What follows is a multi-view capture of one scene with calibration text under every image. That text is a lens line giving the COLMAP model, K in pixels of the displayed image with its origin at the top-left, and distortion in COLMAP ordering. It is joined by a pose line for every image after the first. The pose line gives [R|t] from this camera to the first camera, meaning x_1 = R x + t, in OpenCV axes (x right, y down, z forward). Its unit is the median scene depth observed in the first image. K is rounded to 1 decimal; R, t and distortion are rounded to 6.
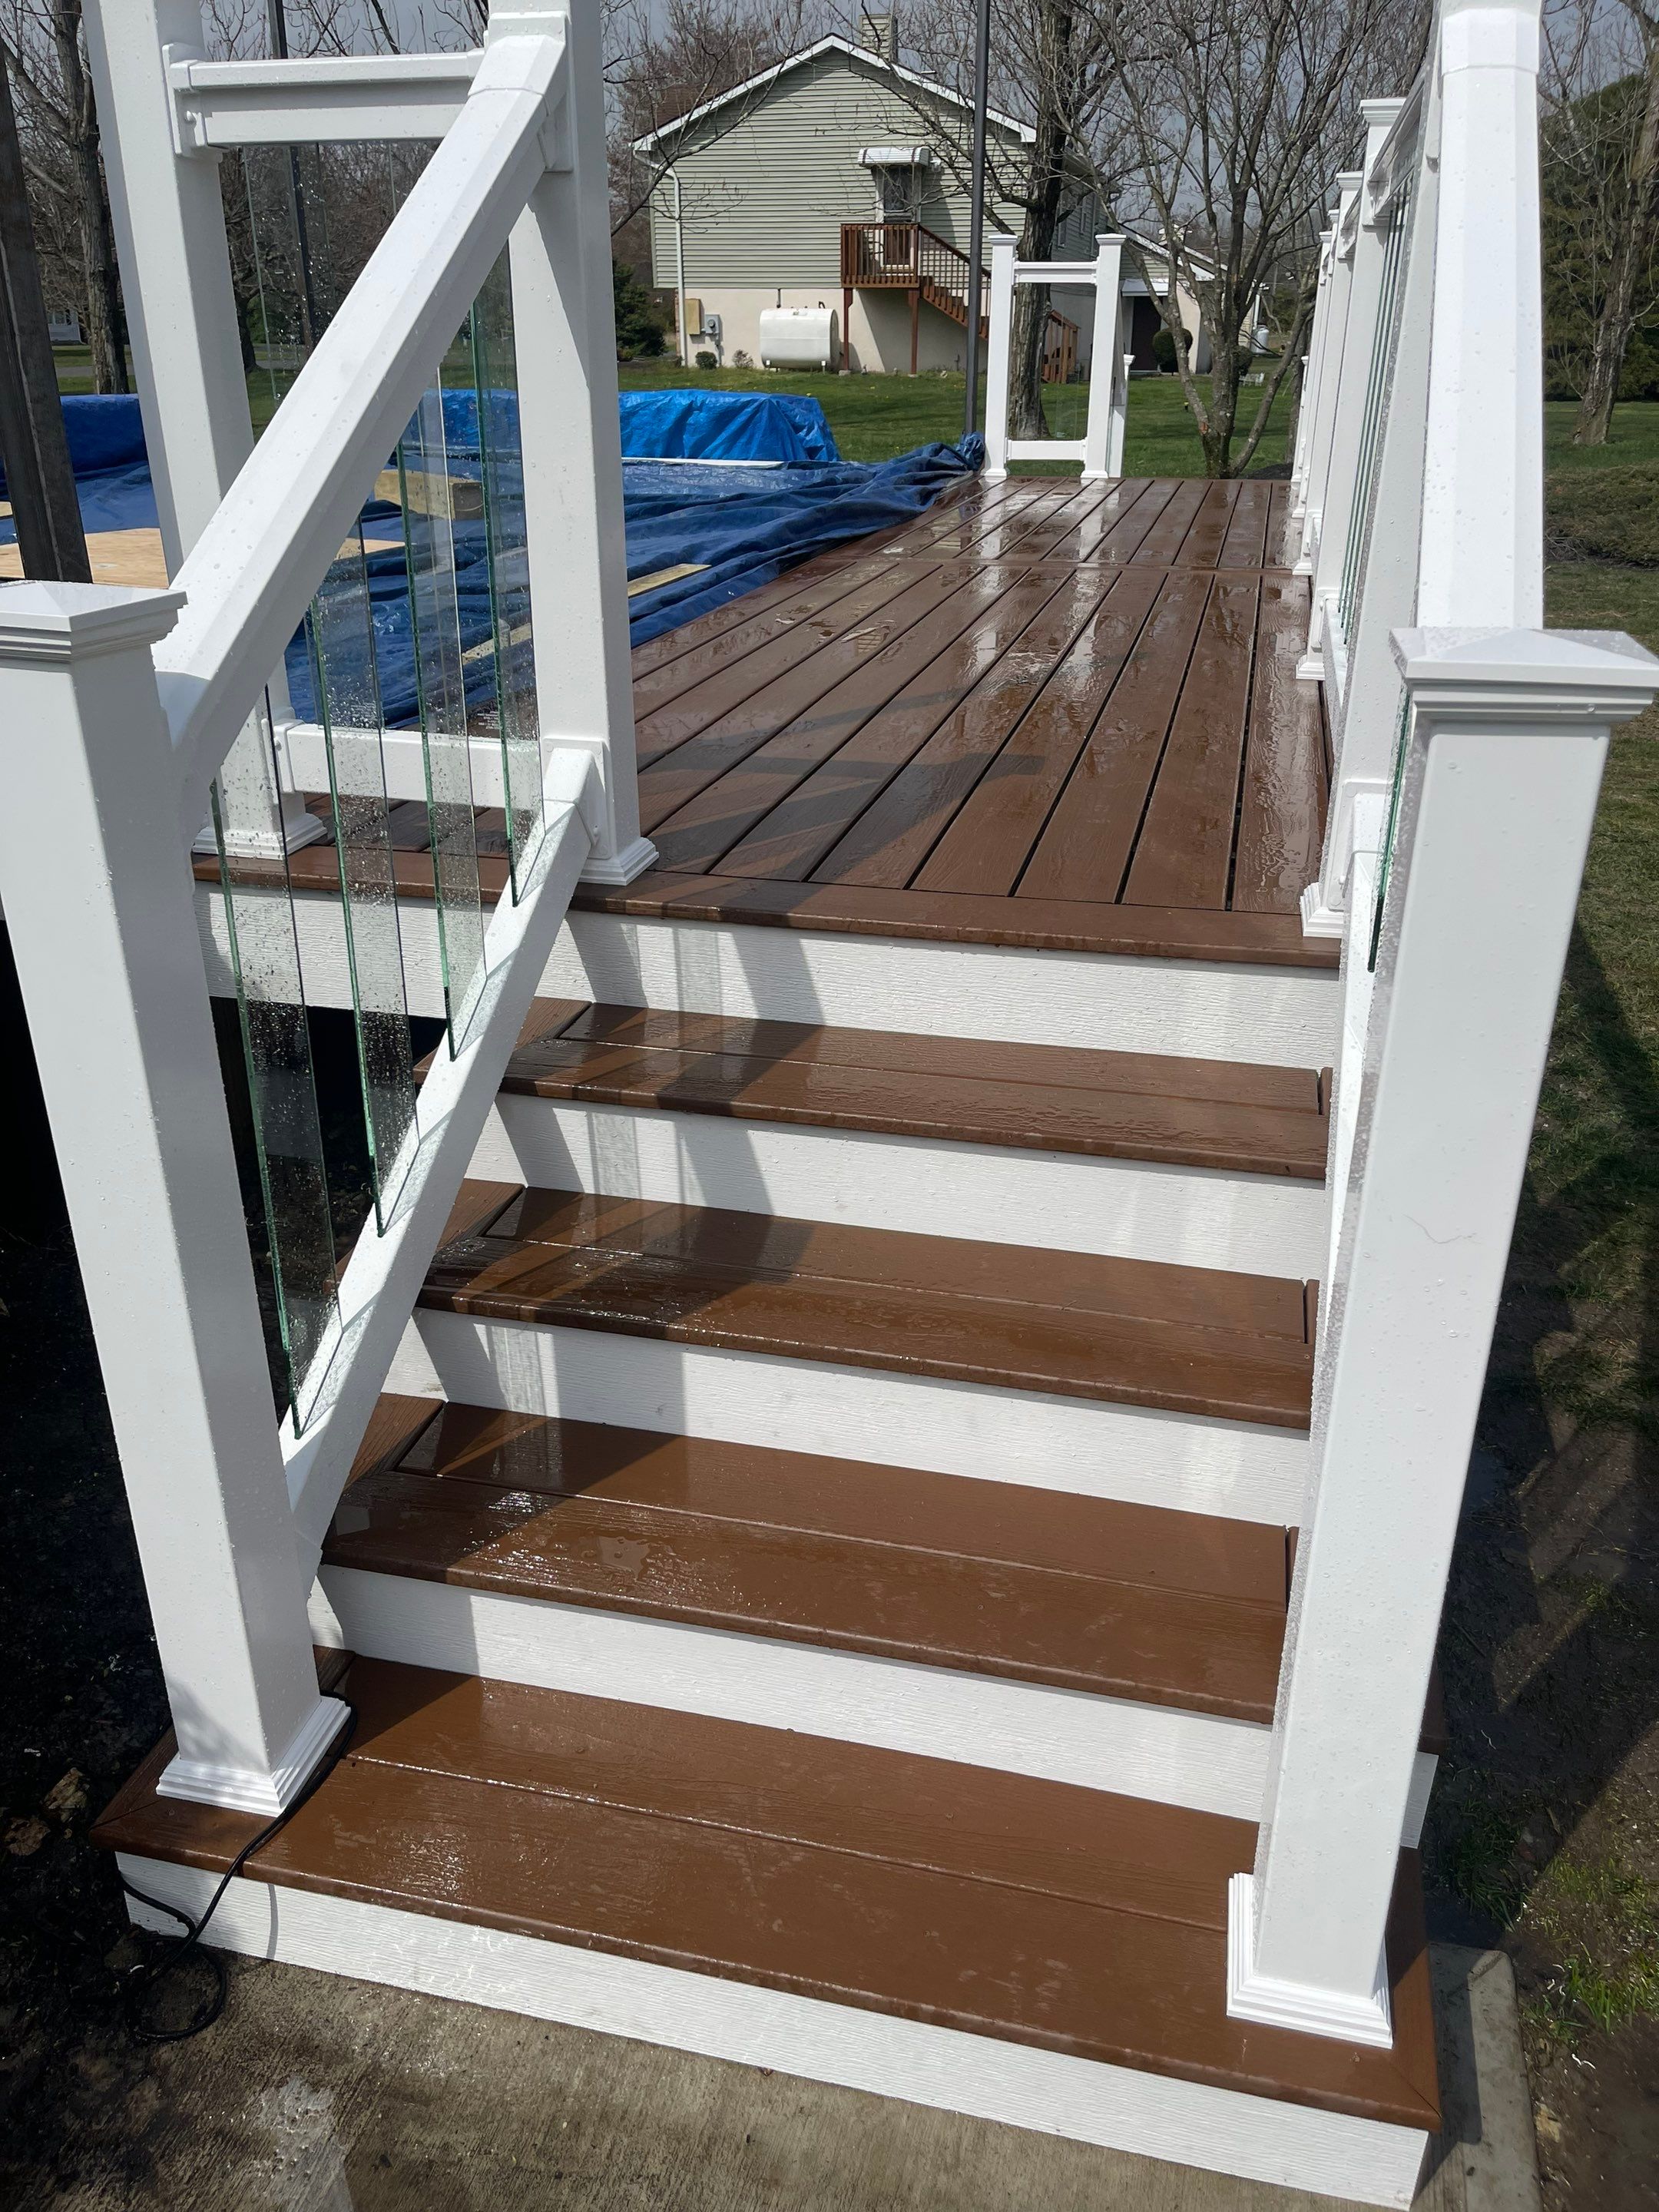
lens RADIAL K [[1667.6, 0, 835.8], [0, 1667.6, 1118.7], [0, 0, 1]] dist [0.007230, 0.004210]
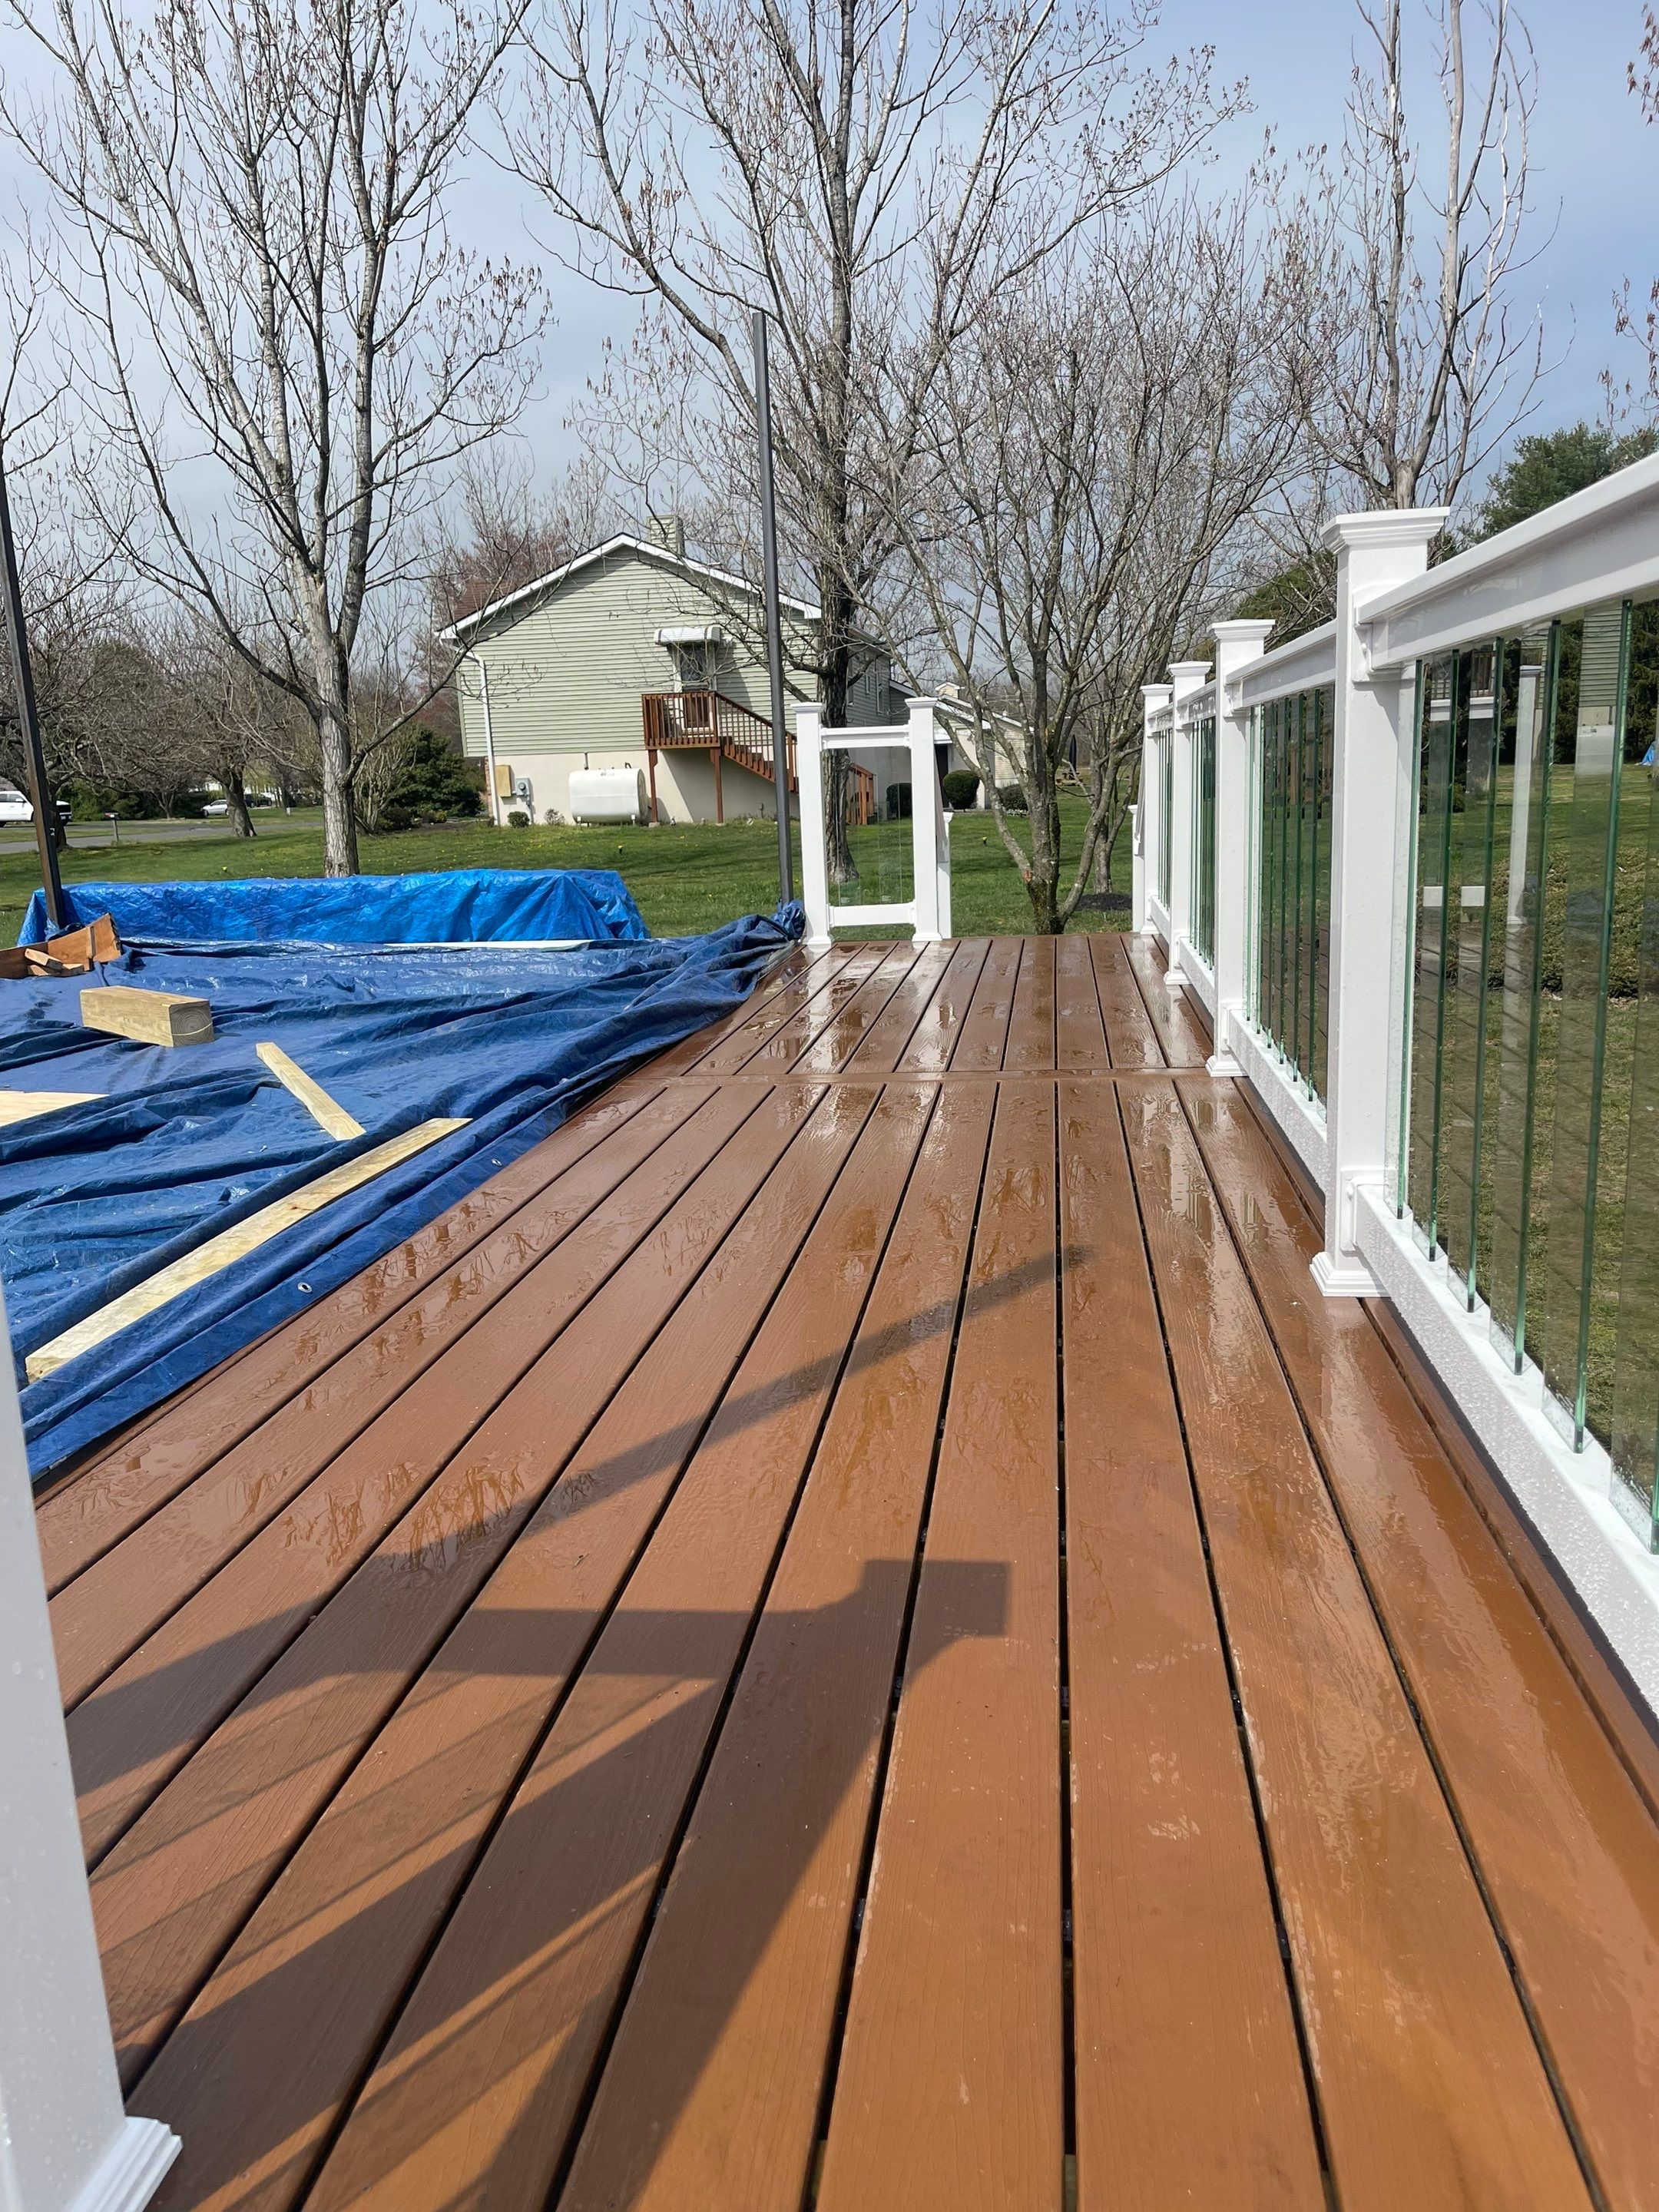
lens RADIAL K [[1660.1, 0, 829.5], [0, 1660.1, 1106.0], [0, 0, 1]] dist [0.077028, -0.113318]
pose [[0.993229, -0.063932, 0.096998, 0.006629], [0.085703, 0.966915, -0.240270, -0.069509], [-0.078428, 0.246956, 0.965848, 0.125348]]
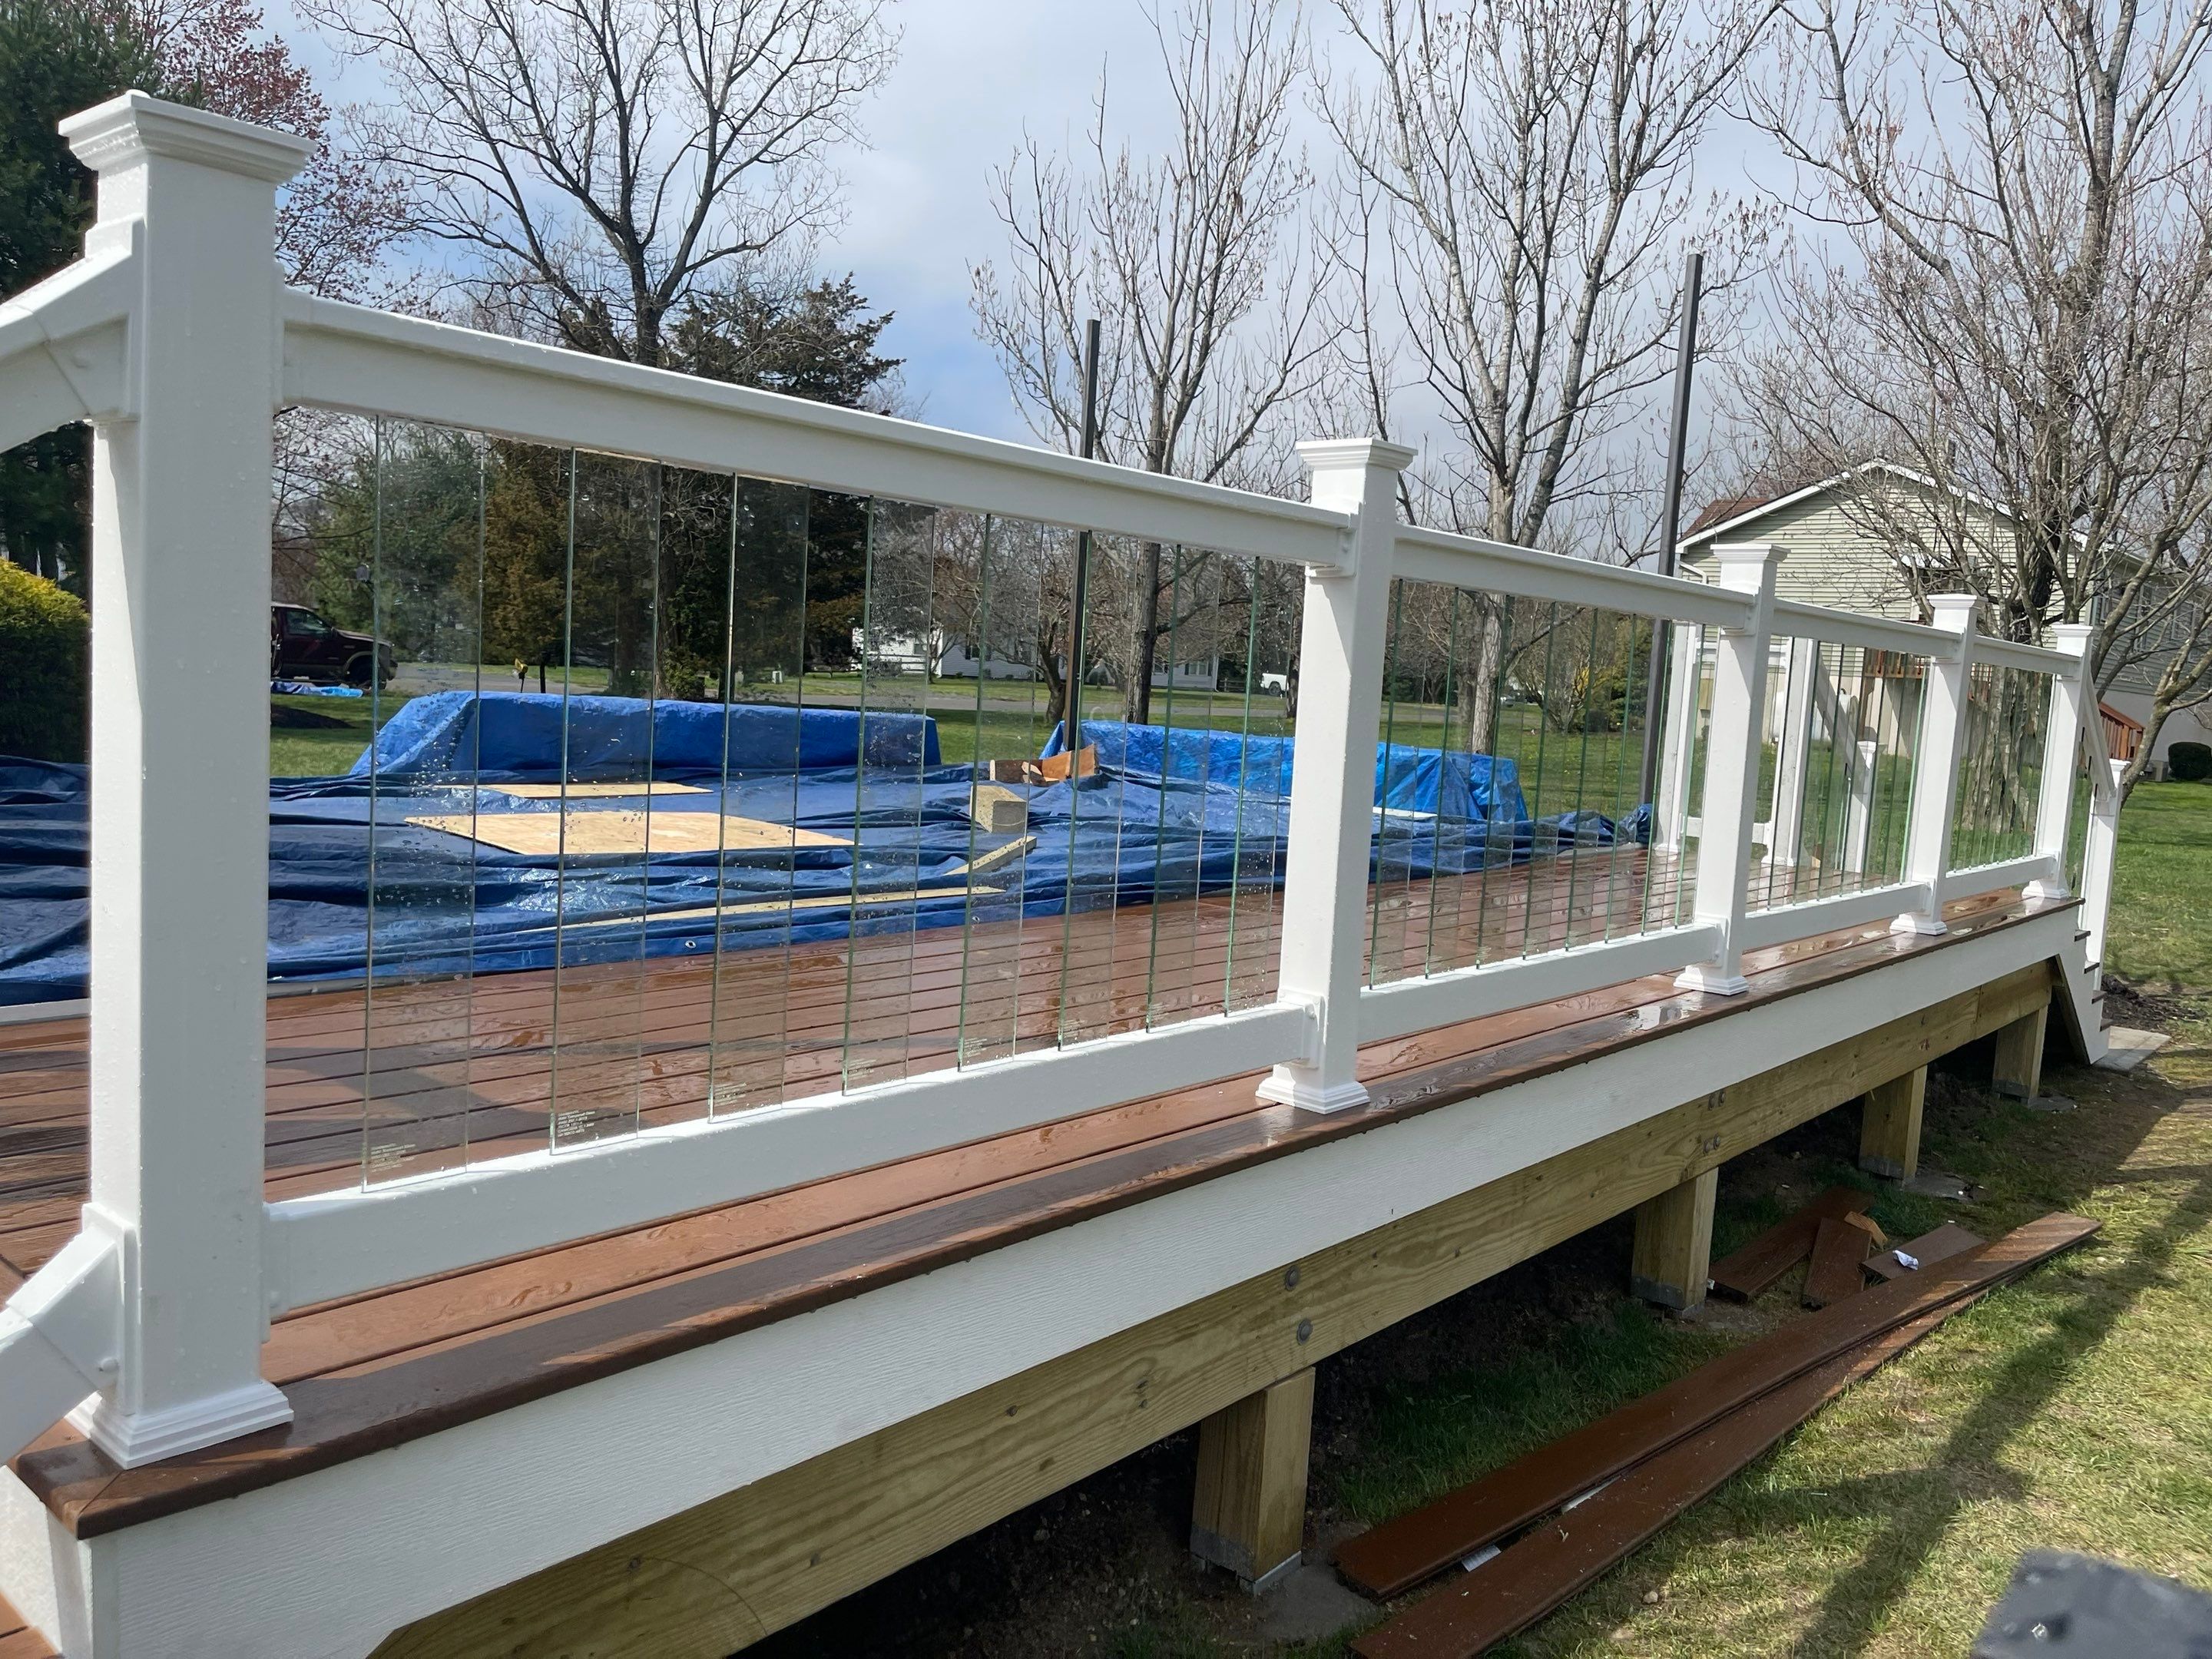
lens RADIAL K [[1660.1, 0, 1109.2], [0, 1660.1, 775.3], [0, 0, 1]] dist [0.077028, -0.113318]
pose [[0.890646, 0.079617, -0.447673, 0.194749], [-0.244684, 0.913764, -0.324290, -0.048366], [0.383249, 0.398366, 0.833321, 0.099443]]
